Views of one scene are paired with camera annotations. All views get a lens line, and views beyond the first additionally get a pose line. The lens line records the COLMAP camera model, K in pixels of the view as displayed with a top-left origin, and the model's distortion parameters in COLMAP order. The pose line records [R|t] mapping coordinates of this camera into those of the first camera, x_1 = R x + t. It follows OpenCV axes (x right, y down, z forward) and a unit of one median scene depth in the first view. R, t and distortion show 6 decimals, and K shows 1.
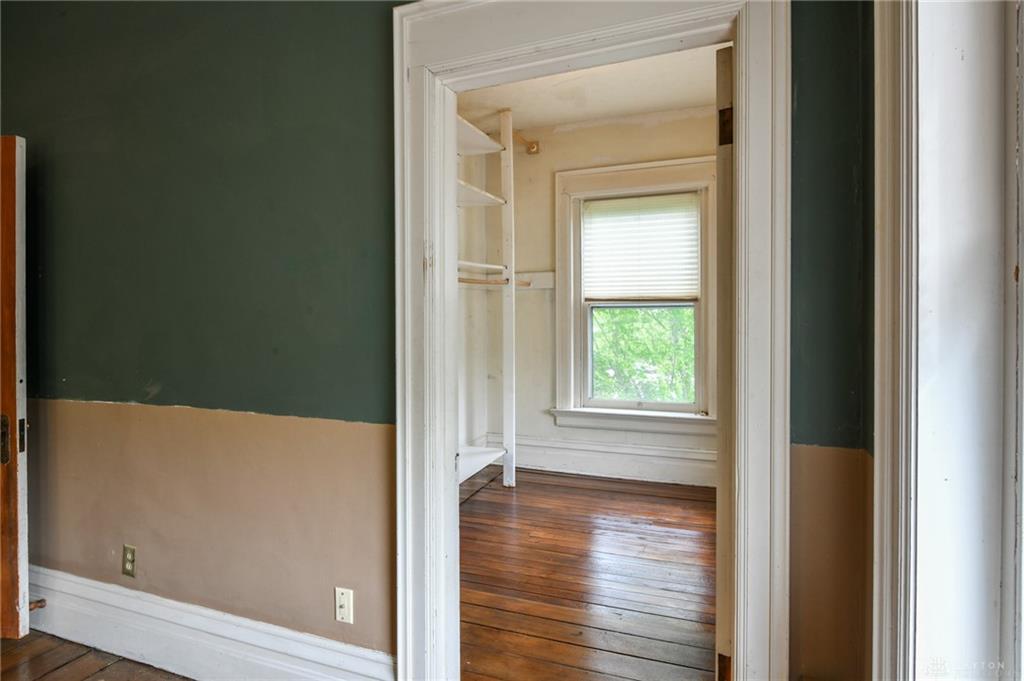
lens RADIAL K [[584.7, 0, 495.6], [0, 584.7, 312.7], [0, 0, 1]] dist [-0.002142, -0.009048]
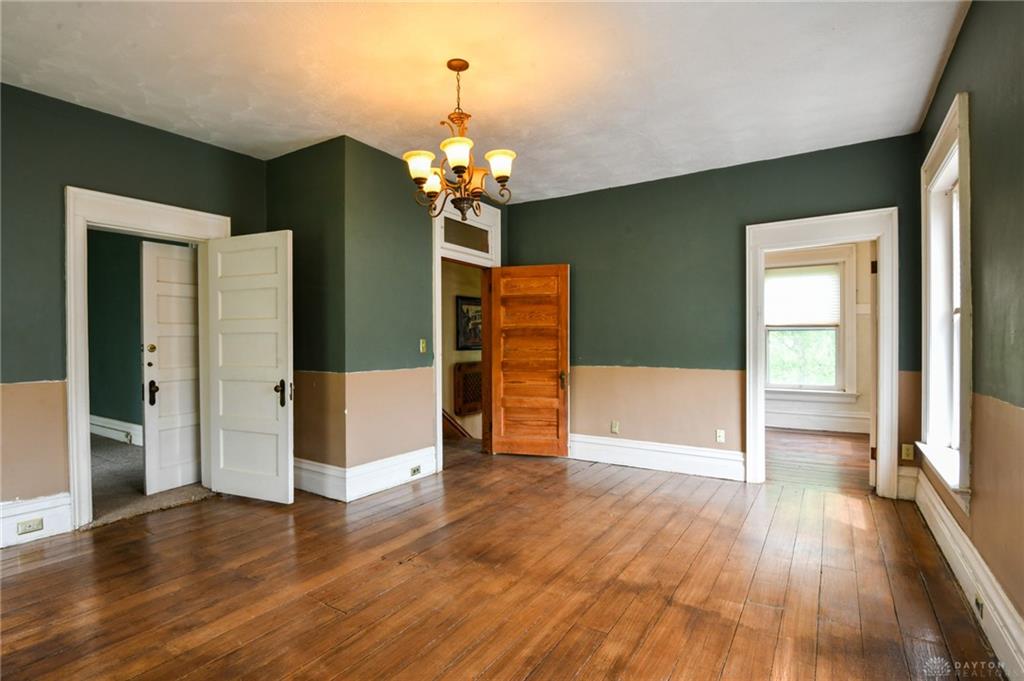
lens RADIAL K [[518.7, 0, 514.4], [0, 518.7, 336.8], [0, 0, 1]] dist [-0.002427, -0.000388]
pose [[0.985987, -0.001517, -0.166815, -0.701400], [0.000855, 0.999991, -0.004039, 0.032218], [0.166820, 0.003840, 0.985980, -1.374916]]
